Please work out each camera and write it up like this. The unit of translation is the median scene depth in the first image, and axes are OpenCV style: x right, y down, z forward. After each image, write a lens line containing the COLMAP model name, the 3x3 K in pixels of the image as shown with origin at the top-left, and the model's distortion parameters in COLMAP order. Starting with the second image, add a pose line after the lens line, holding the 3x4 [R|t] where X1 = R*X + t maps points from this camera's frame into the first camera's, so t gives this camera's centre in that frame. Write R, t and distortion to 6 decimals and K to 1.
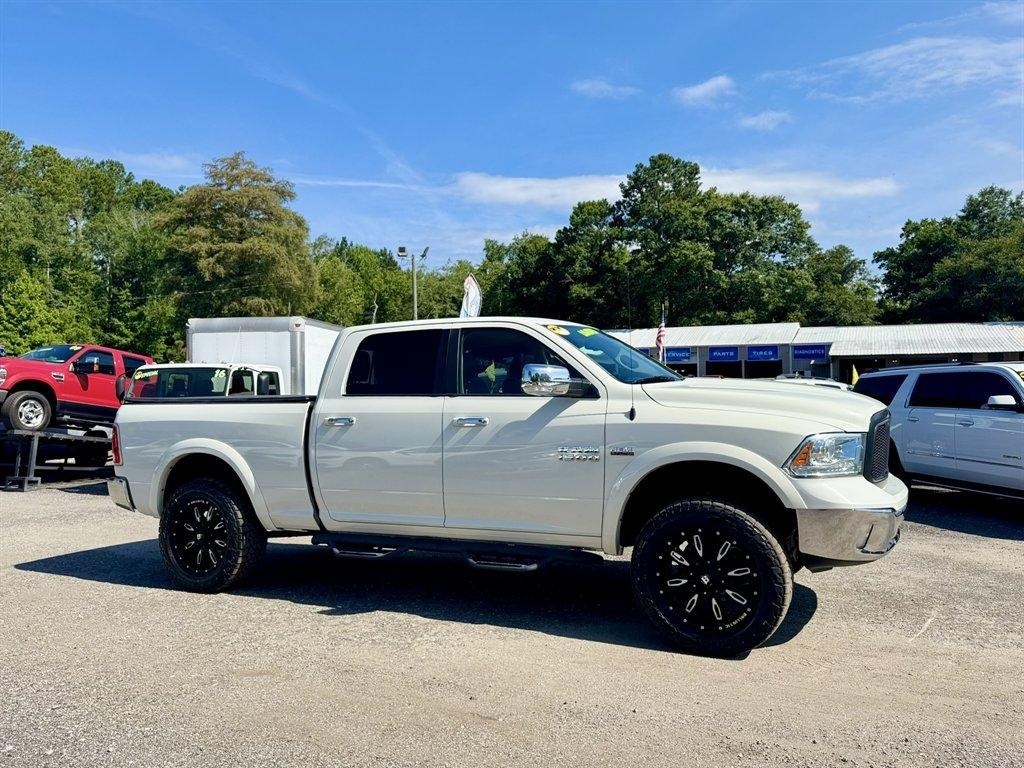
lens RADIAL K [[745.6, 0, 518.6], [0, 745.6, 385.1], [0, 0, 1]] dist [0.066863, -0.074917]
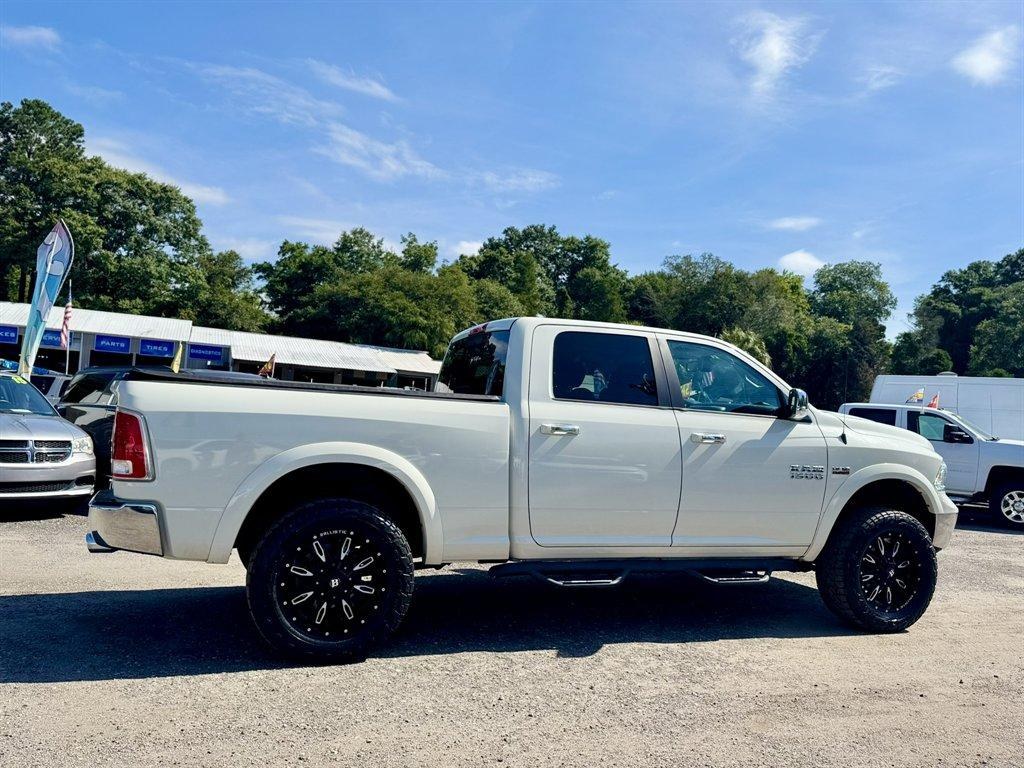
lens RADIAL K [[745.6, 0, 518.6], [0, 745.6, 385.1], [0, 0, 1]] dist [0.066863, -0.074917]
pose [[0.710915, 0.081298, 0.698563, -1.039261], [-0.079781, 0.996207, -0.034746, 0.036678], [-0.698738, -0.031030, 0.714705, 0.509693]]
